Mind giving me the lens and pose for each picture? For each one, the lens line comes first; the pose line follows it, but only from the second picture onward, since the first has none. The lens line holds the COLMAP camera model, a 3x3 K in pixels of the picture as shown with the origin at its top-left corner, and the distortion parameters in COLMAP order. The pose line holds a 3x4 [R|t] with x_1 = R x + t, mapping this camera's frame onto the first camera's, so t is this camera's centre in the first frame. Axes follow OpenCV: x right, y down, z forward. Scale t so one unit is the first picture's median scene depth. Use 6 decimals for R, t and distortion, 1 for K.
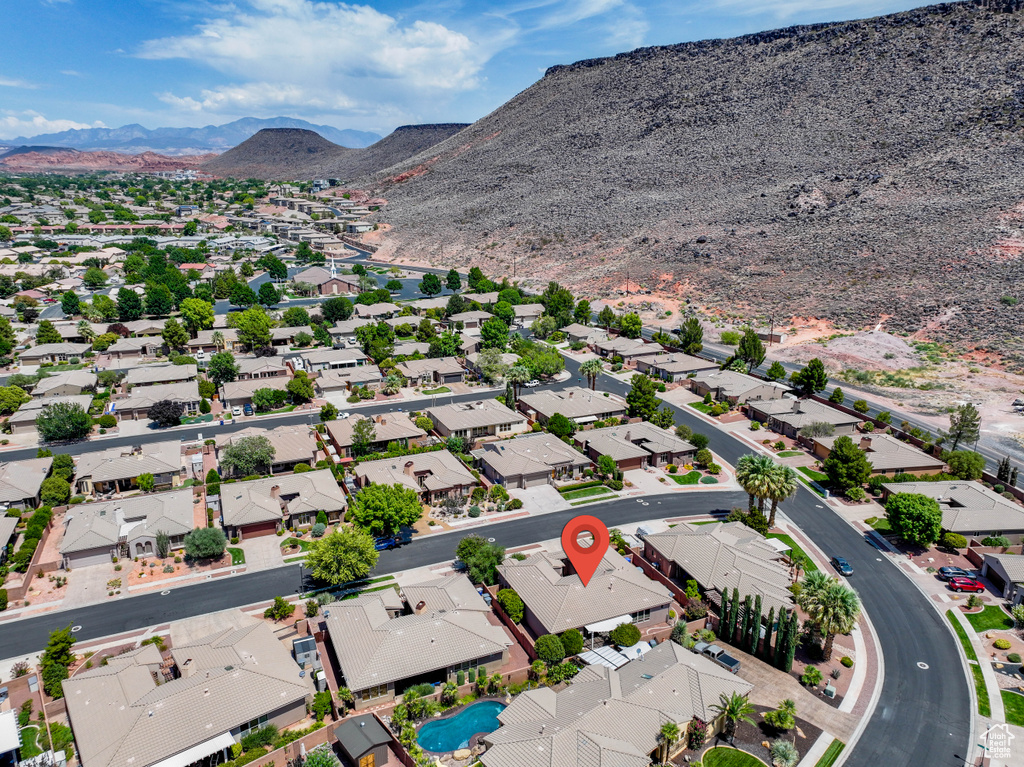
lens RADIAL K [[722.9, 0, 516.3], [0, 722.9, 379.2], [0, 0, 1]] dist [0.001376, 0.022904]
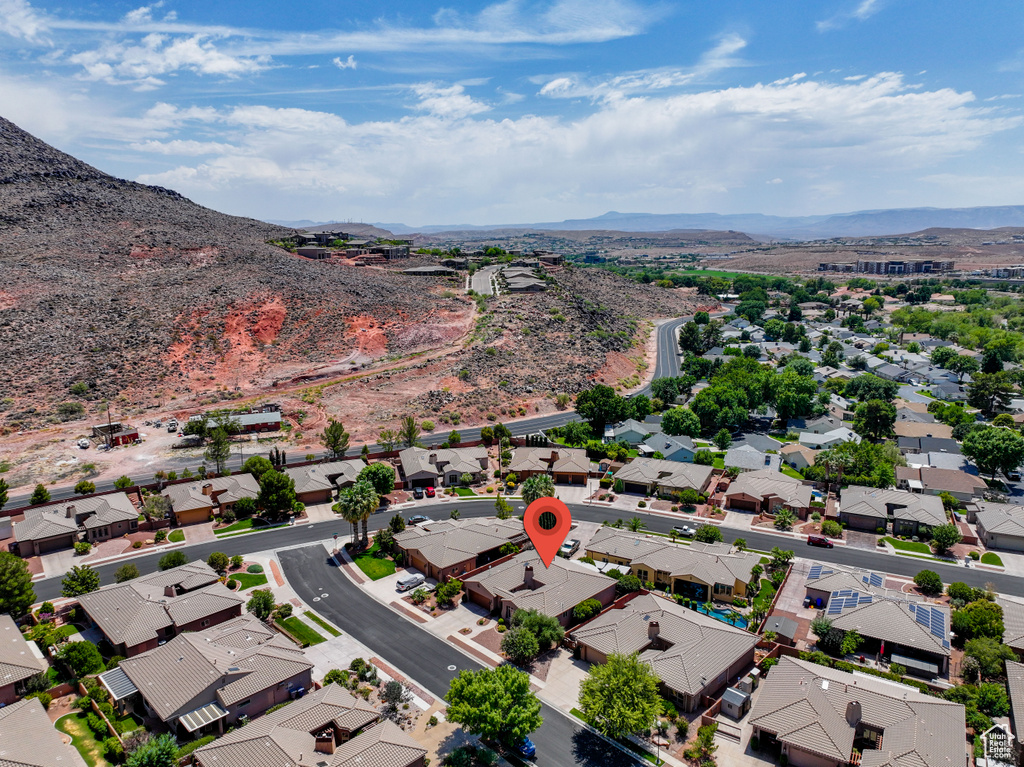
lens RADIAL K [[711.3, 0, 512.1], [0, 711.3, 451.2], [0, 0, 1]] dist [0.001061, -0.002802]
pose [[-0.345068, -0.271304, 0.898511, -0.617809], [0.243308, 0.898729, 0.364811, -0.244993], [-0.906493, 0.344499, -0.244112, 0.882568]]
